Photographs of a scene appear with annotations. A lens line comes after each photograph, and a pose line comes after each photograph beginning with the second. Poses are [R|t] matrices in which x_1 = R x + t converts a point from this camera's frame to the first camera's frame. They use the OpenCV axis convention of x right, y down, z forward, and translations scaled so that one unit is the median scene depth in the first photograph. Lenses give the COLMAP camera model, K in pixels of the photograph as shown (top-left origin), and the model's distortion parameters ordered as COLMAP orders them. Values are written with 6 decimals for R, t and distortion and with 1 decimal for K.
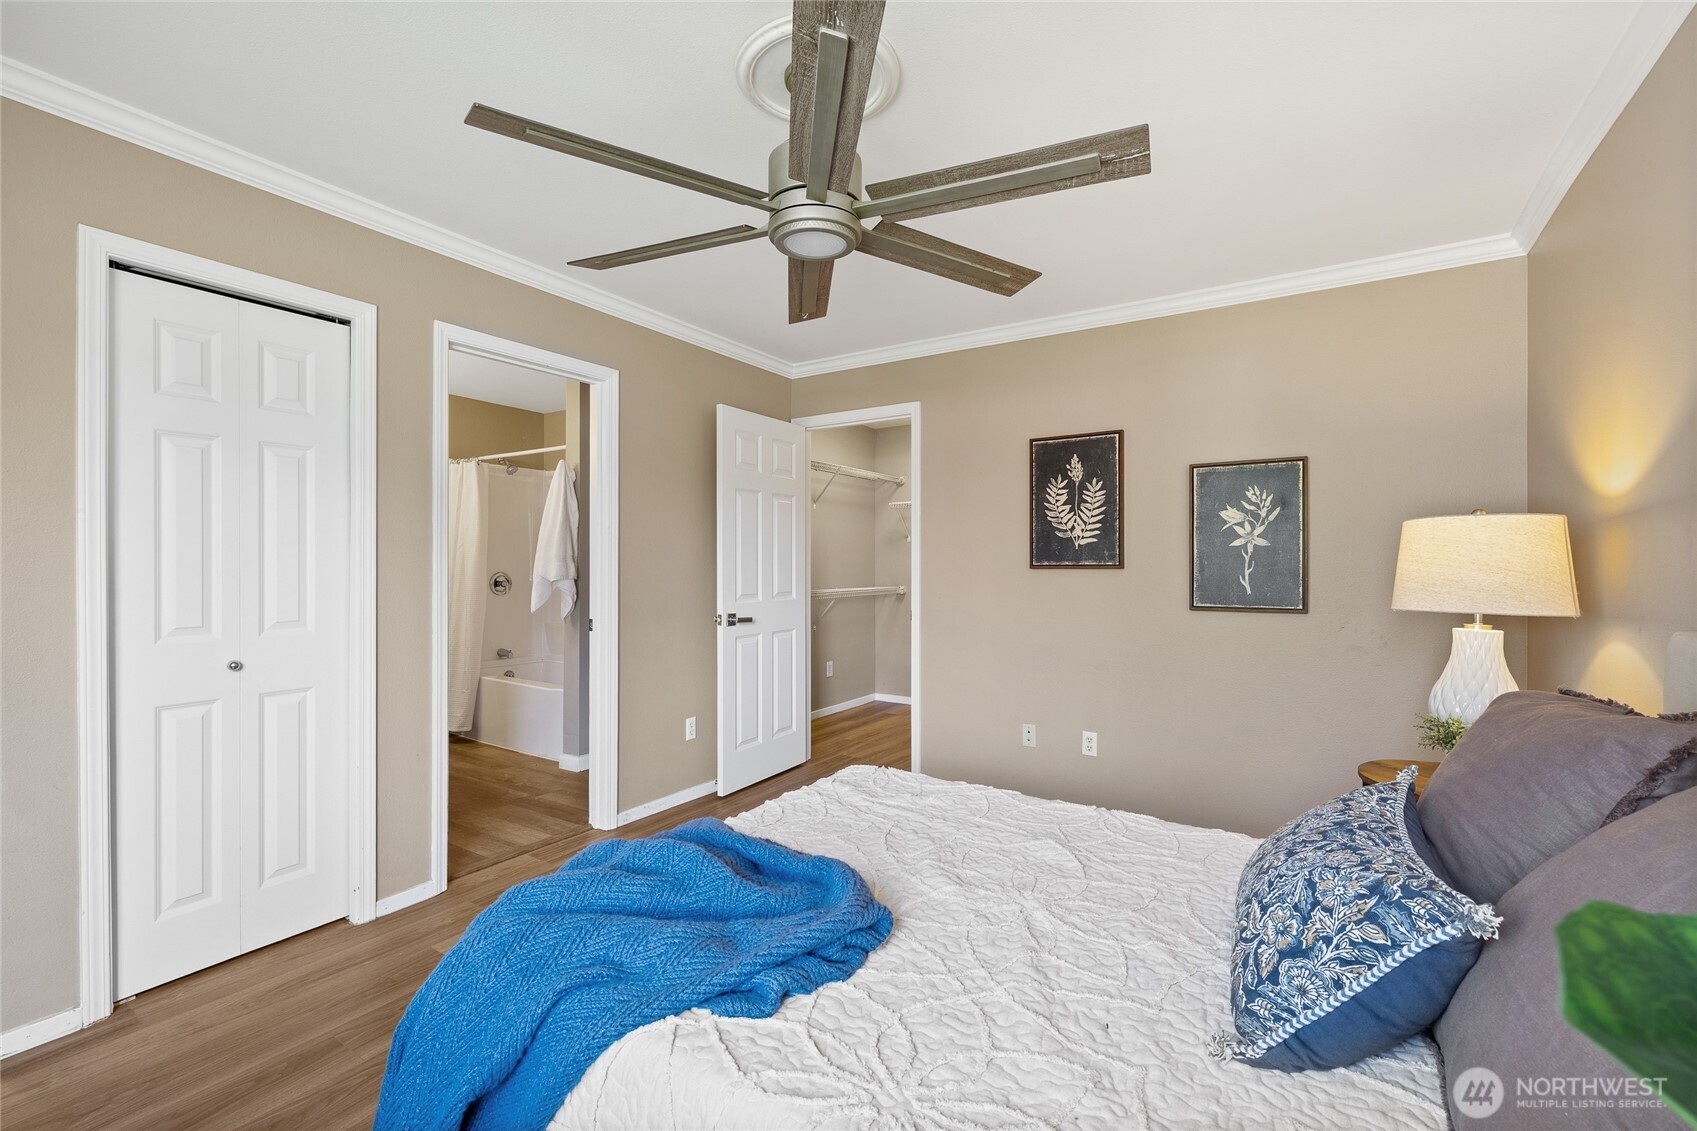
lens RADIAL K [[716.3, 0, 835.6], [0, 716.3, 563.4], [0, 0, 1]] dist [0.000053, -0.000320]
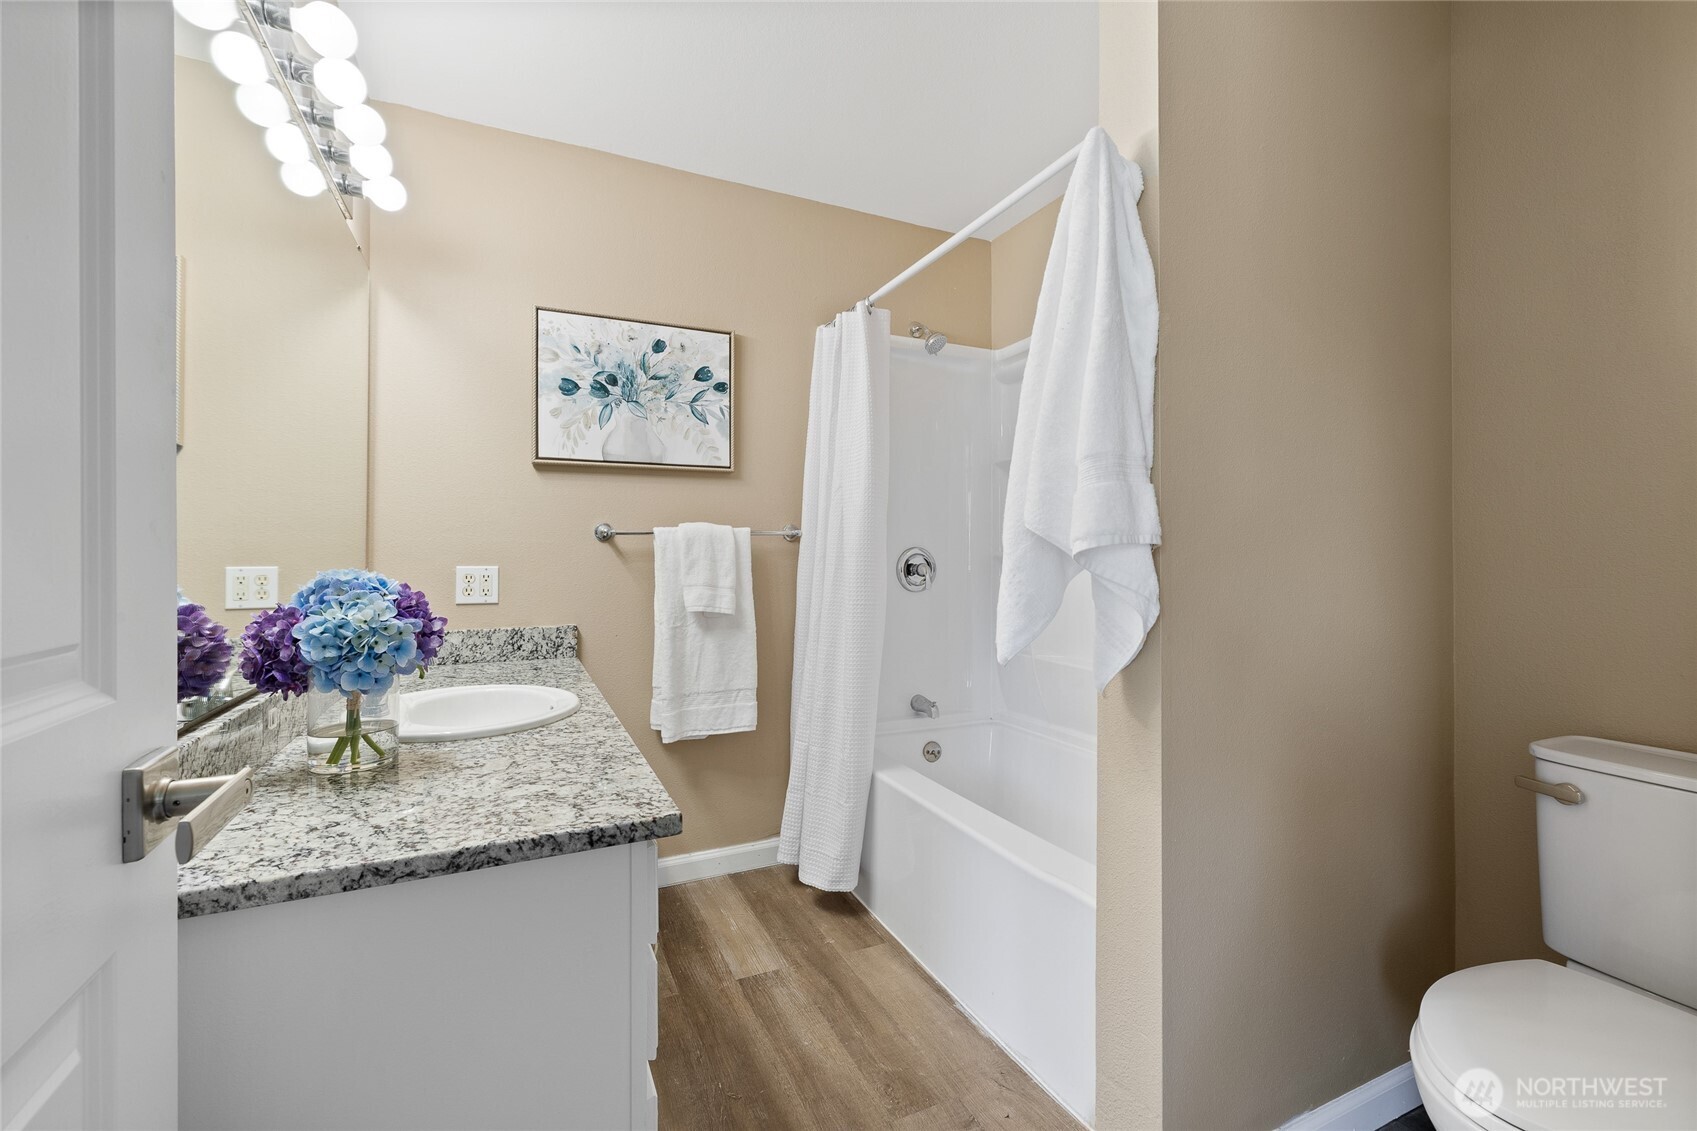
lens RADIAL K [[716.3, 0, 850.2], [0, 716.3, 560.1], [0, 0, 1]] dist [0.000053, -0.000320]
pose [[0.855546, -0.002395, -0.517721, -0.318204], [0.005014, 0.999981, 0.003660, 0.025335], [0.517702, -0.005727, 0.855542, 0.704159]]
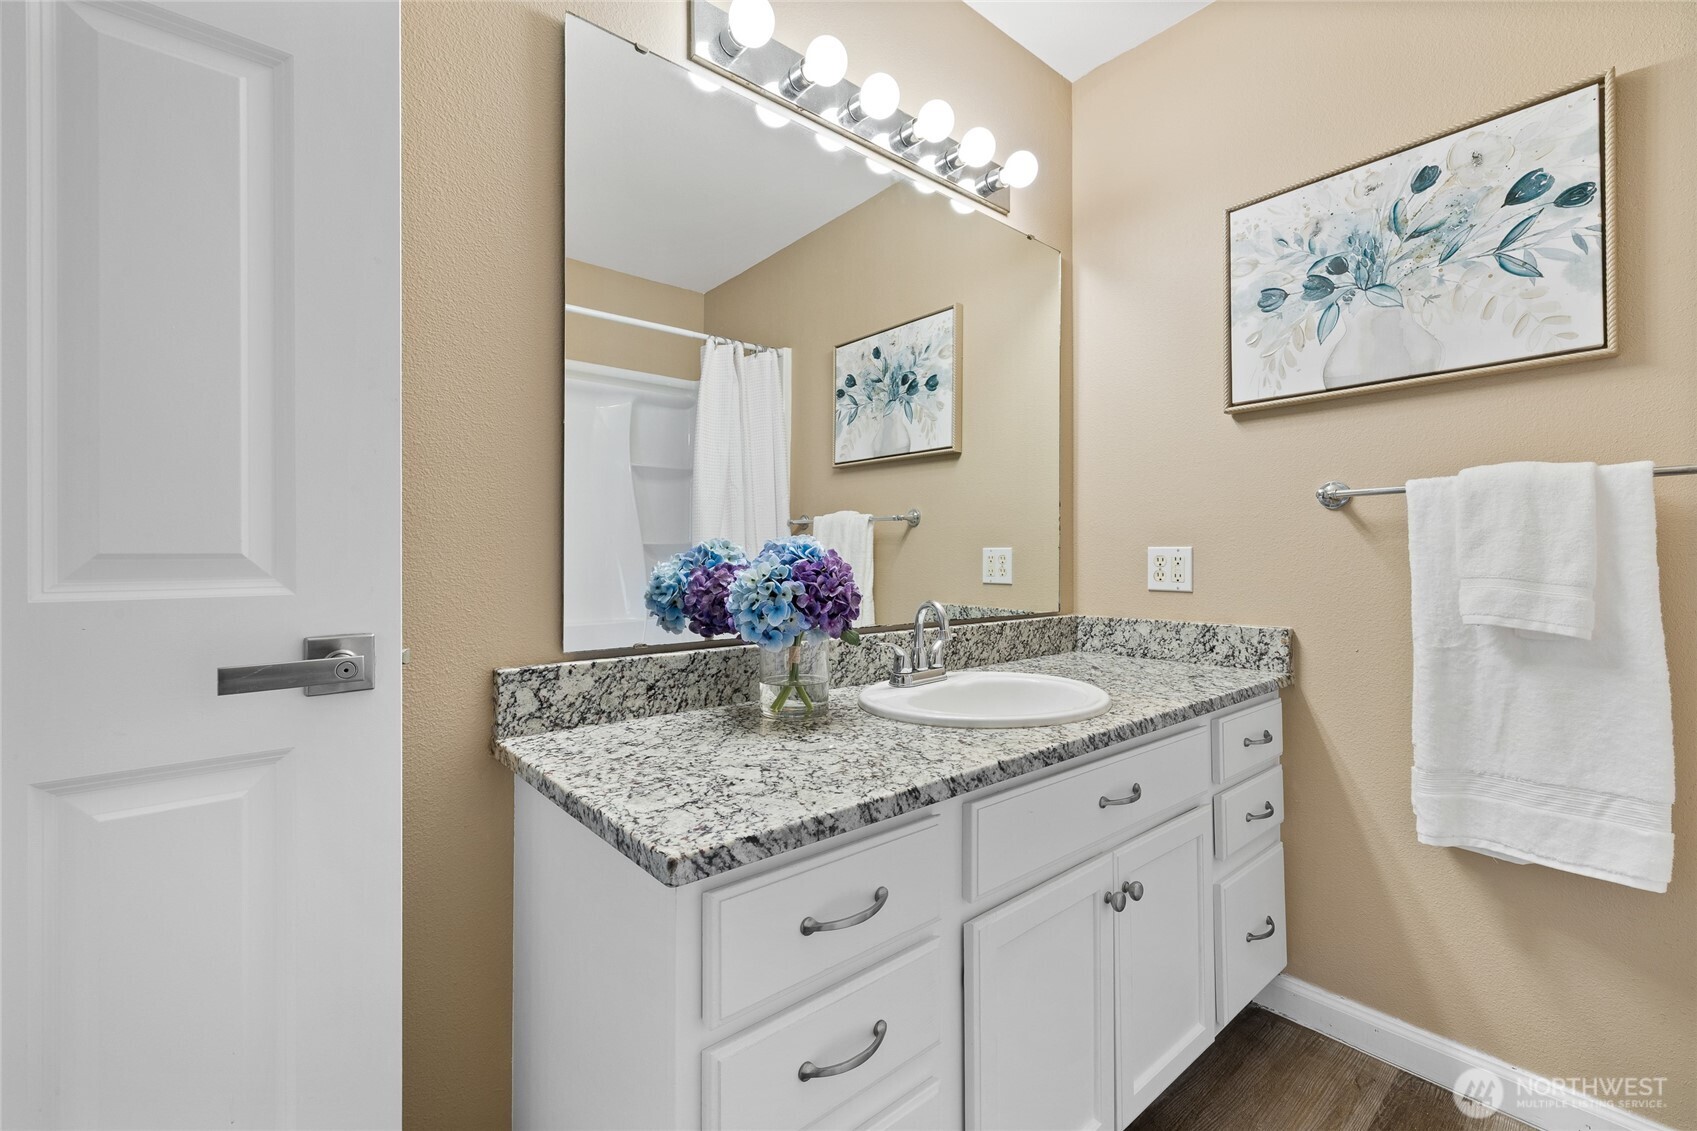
lens RADIAL K [[716.3, 0, 850.0], [0, 716.3, 555.1], [0, 0, 1]] dist [0.000053, -0.000320]
pose [[-0.277914, -0.009902, -0.960555, -0.336165], [0.000117, 0.999947, -0.010341, 0.038006], [0.960606, -0.002986, -0.277898, 0.909591]]
